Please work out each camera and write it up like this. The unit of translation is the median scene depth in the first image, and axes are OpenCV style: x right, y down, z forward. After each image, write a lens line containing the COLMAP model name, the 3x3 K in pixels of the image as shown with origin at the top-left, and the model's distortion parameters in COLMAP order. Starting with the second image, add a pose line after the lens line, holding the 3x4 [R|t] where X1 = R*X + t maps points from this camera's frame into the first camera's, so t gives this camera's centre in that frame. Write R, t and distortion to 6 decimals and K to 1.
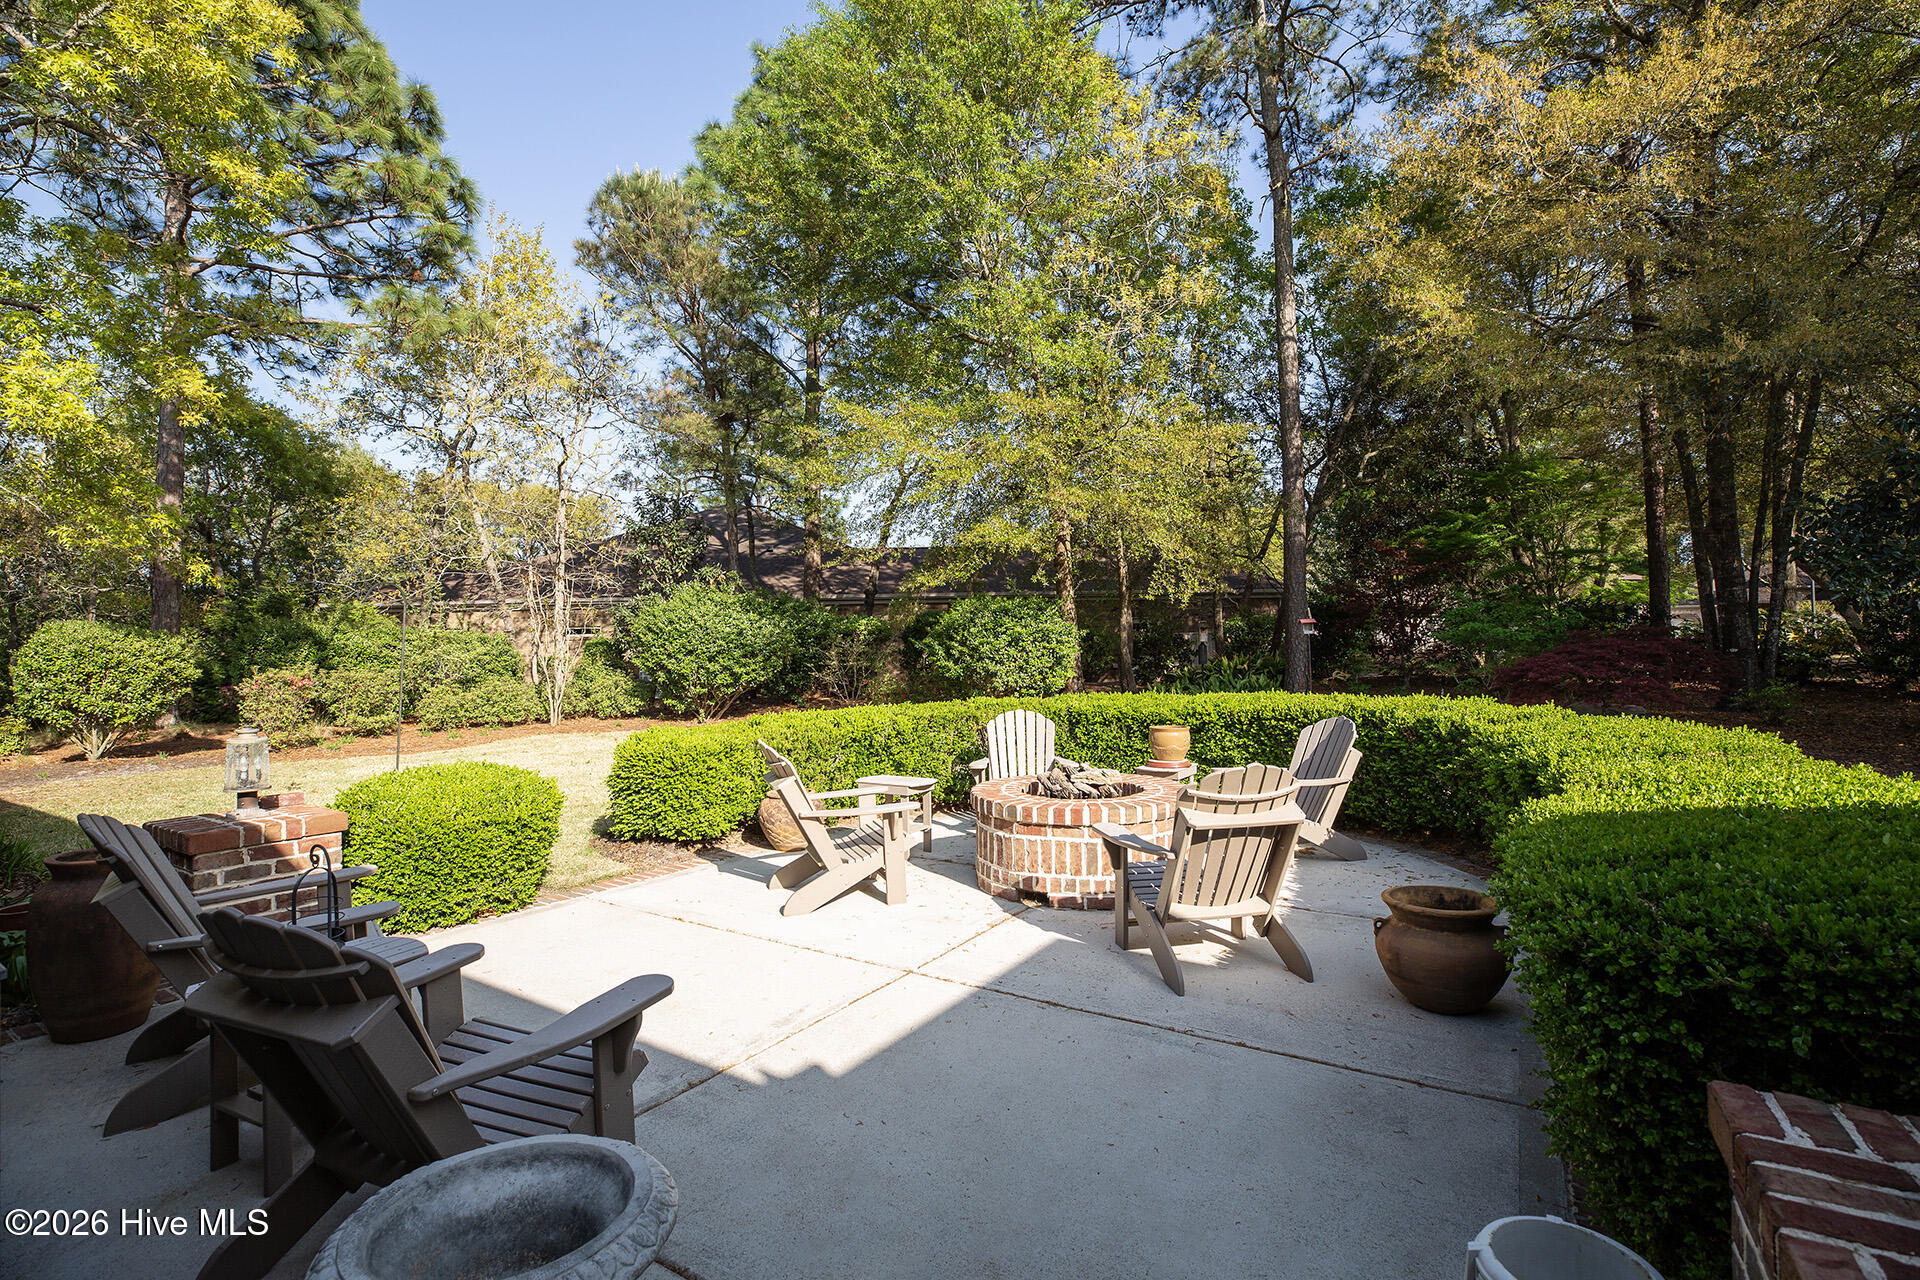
lens RADIAL K [[877.3, 0, 963.1], [0, 877.3, 624.1], [0, 0, 1]] dist [-0.041603, 0.011889]
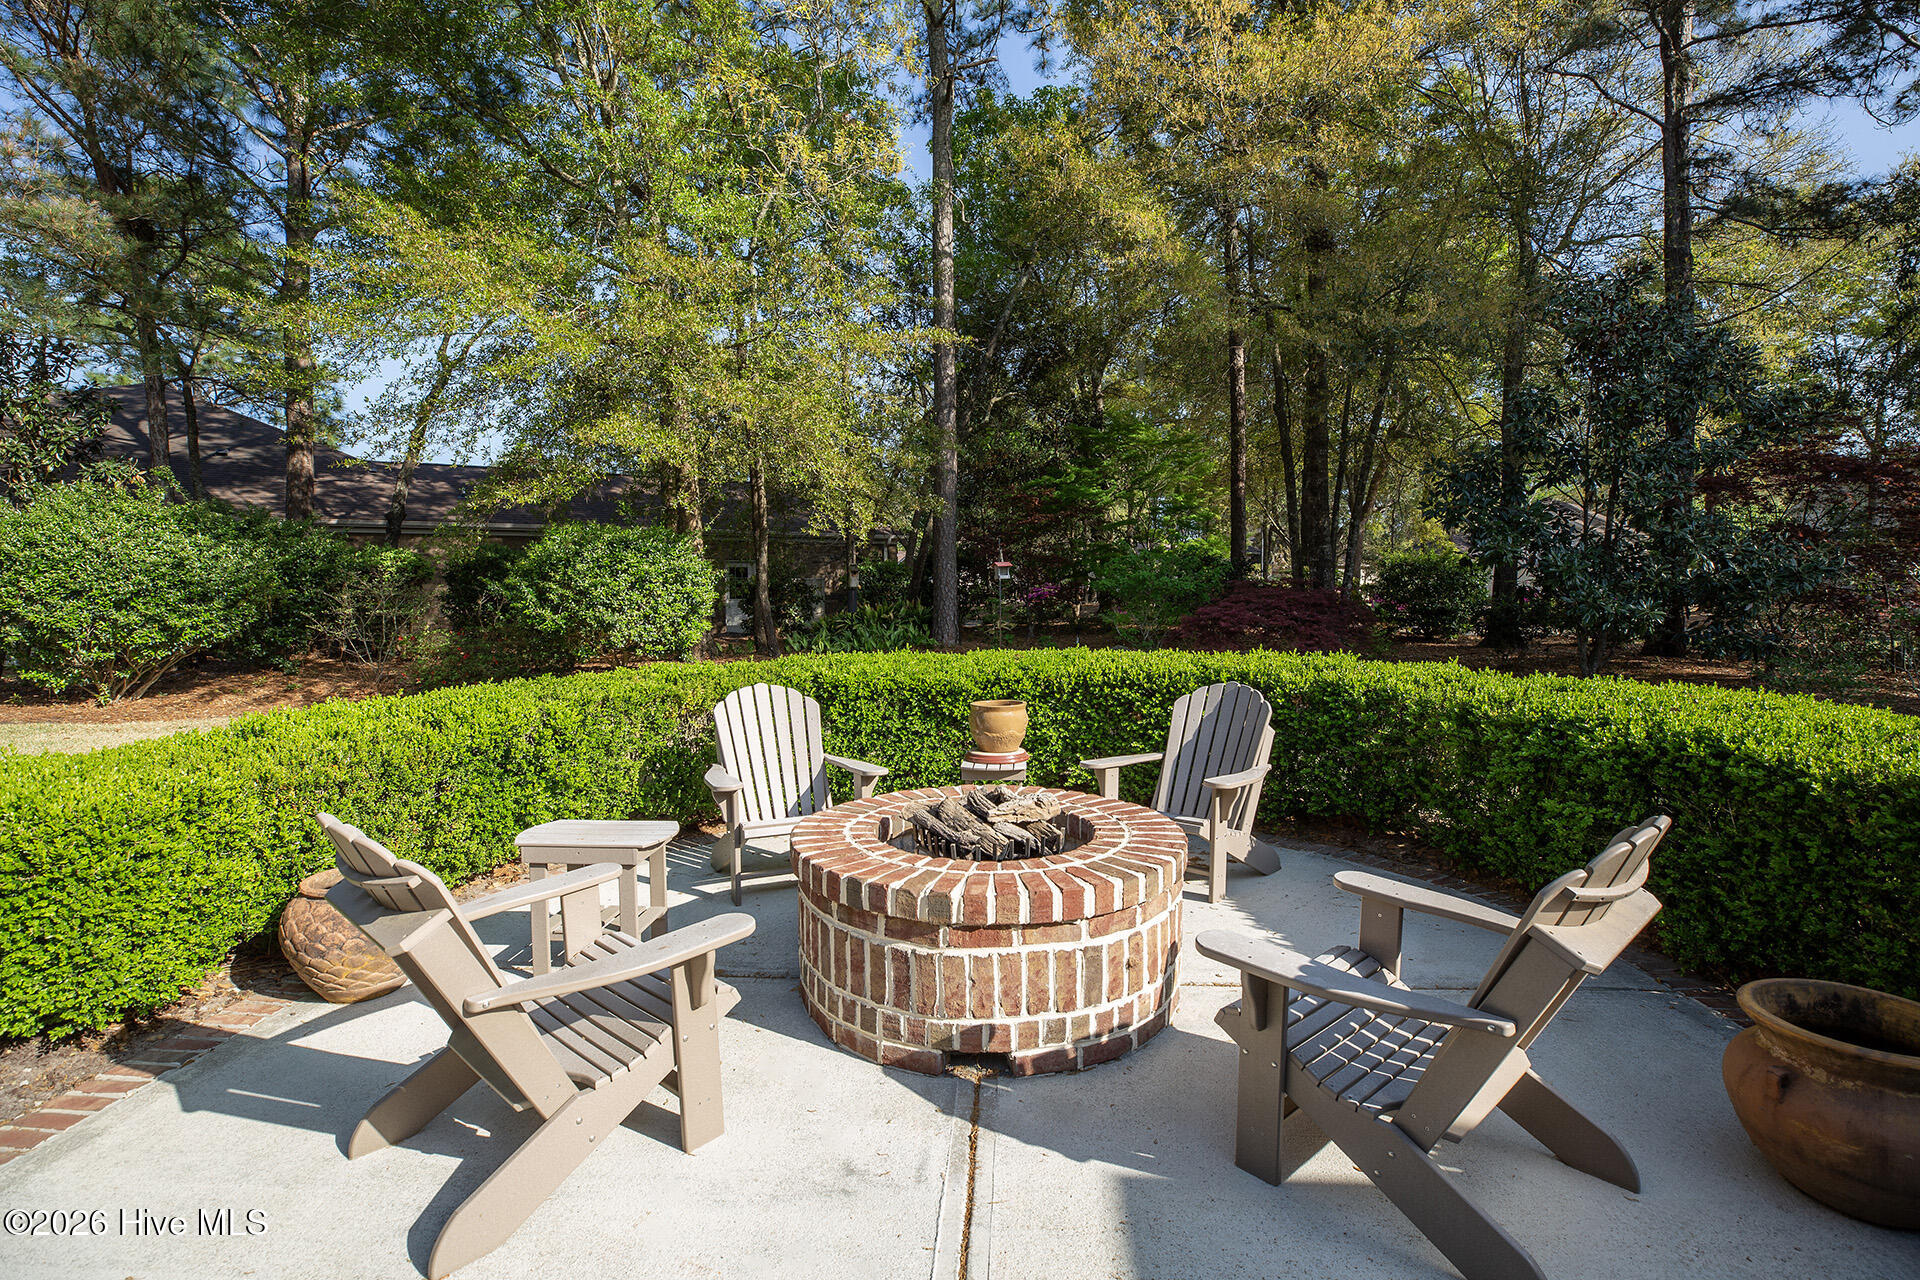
lens RADIAL K [[877.3, 0, 963.1], [0, 877.3, 624.1], [0, 0, 1]] dist [-0.041603, 0.011889]
pose [[0.875868, -0.006527, 0.482507, -0.061215], [-0.022095, 0.998317, 0.053613, 0.008667], [-0.482045, -0.057619, 0.874250, 0.197808]]
